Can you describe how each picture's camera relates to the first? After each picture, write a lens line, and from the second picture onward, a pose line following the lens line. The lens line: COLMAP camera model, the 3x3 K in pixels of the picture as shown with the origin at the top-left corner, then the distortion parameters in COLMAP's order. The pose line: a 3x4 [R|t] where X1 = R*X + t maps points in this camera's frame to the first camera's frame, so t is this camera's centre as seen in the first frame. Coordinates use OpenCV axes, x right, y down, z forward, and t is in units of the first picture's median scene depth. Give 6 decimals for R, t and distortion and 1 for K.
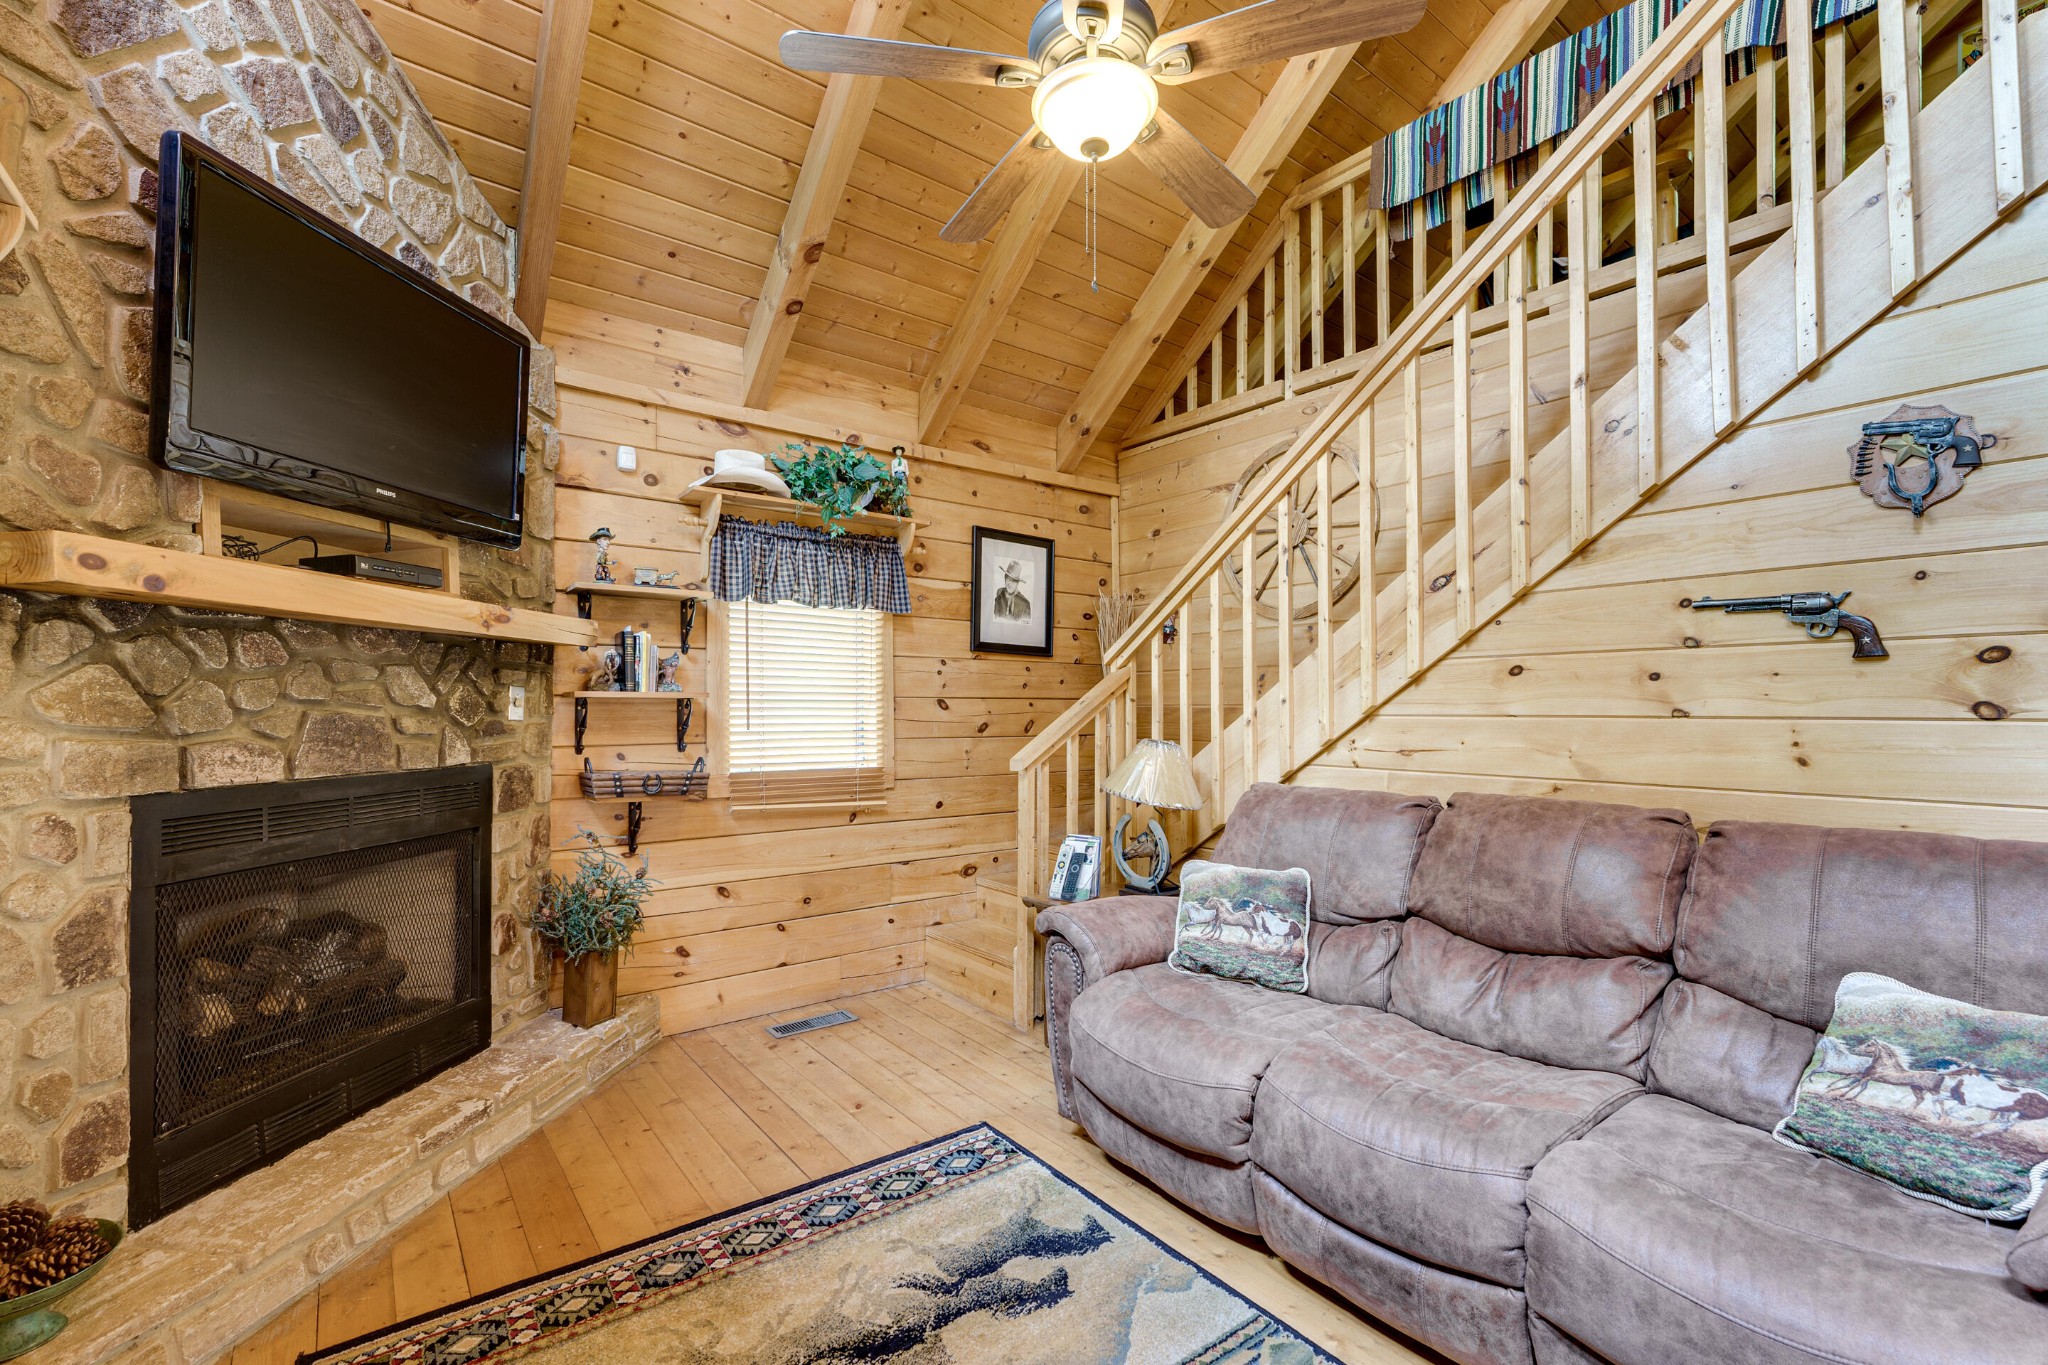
lens RADIAL K [[892.9, 0, 1020.9], [0, 892.9, 699.0], [0, 0, 1]] dist [-0.000609, 0.000209]
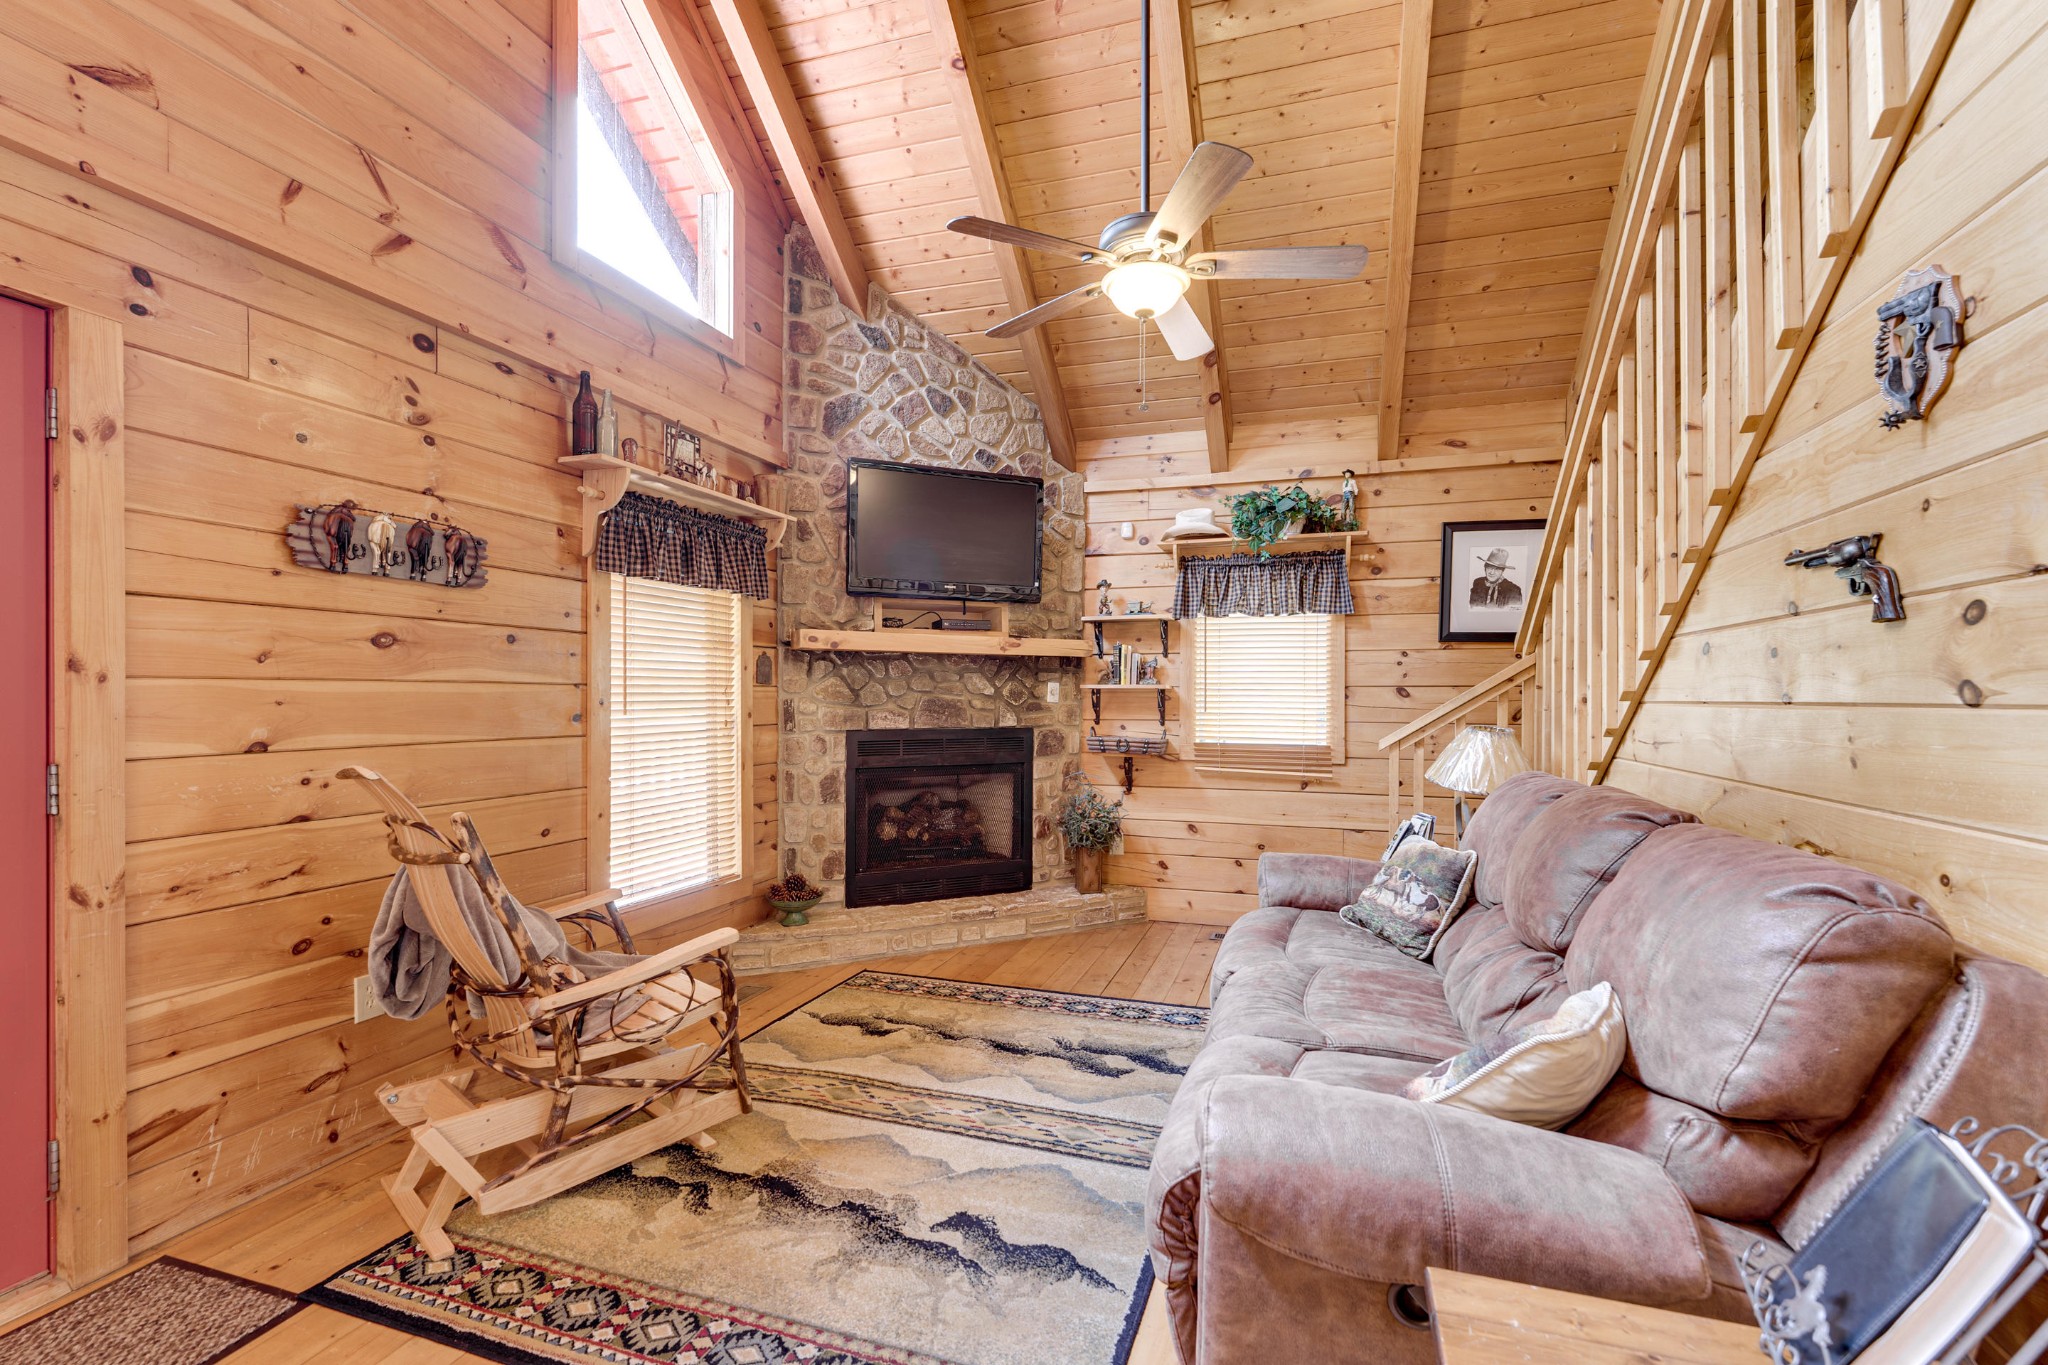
lens RADIAL K [[892.9, 0, 1042.0], [0, 892.9, 685.0], [0, 0, 1]] dist [-0.000609, 0.000209]
pose [[0.579894, -0.010894, -0.814619, 0.812539], [0.006314, 0.999941, -0.008877, 0.005842], [0.814668, 0.000004, 0.579928, 0.008128]]
